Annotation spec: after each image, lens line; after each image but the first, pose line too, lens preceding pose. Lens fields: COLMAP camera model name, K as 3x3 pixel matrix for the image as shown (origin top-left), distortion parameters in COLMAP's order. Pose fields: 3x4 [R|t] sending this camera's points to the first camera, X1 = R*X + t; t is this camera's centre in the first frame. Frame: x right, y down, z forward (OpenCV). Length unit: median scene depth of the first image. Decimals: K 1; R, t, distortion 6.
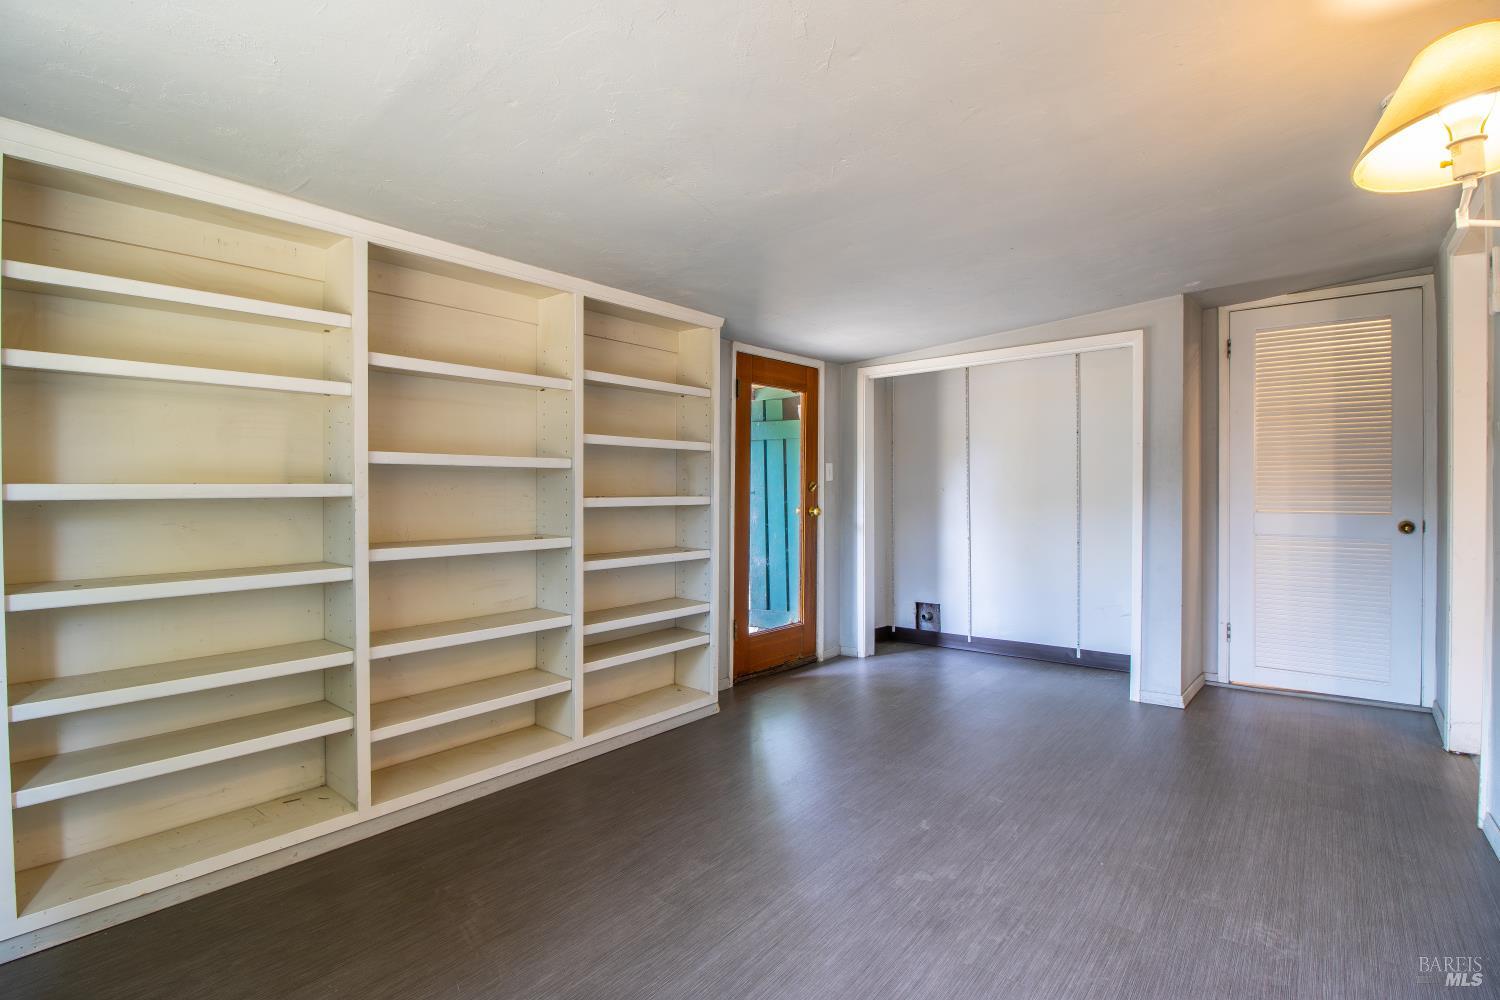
lens RADIAL K [[688.1, 0, 745.8], [0, 688.1, 491.3], [0, 0, 1]] dist [-0.002843, -0.000237]
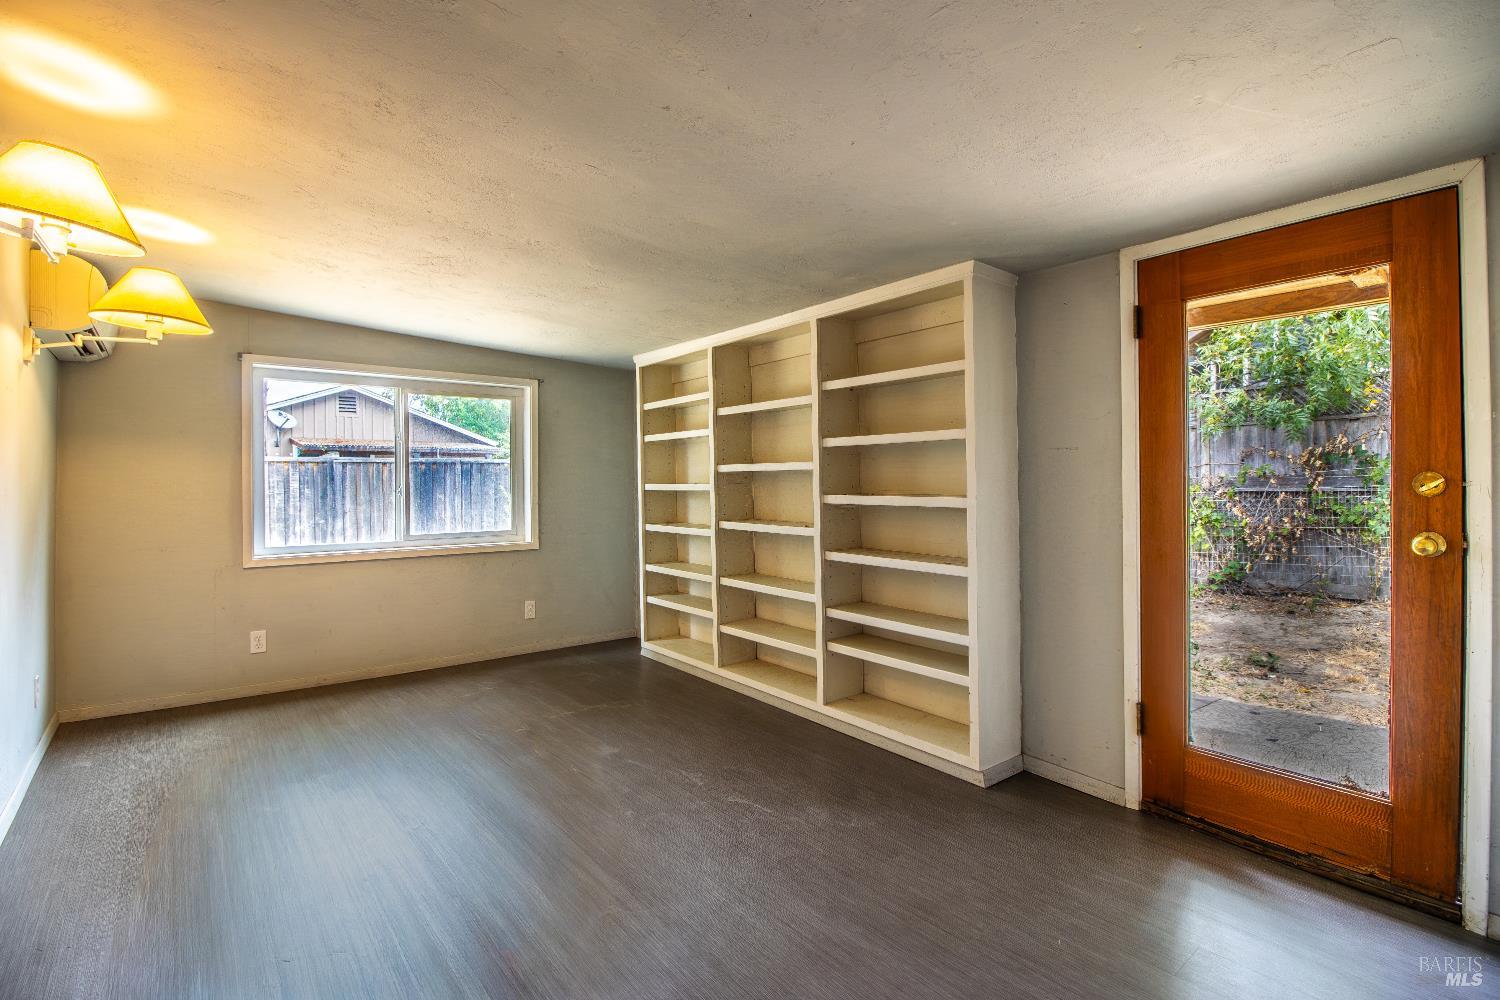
lens RADIAL K [[688.1, 0, 745.8], [0, 688.1, 488.1], [0, 0, 1]] dist [-0.002843, -0.000237]
pose [[-0.174010, 0.007526, -0.984715, 0.774691], [-0.000955, 0.999969, 0.007811, -0.009799], [0.984743, 0.002299, -0.173997, 0.915463]]
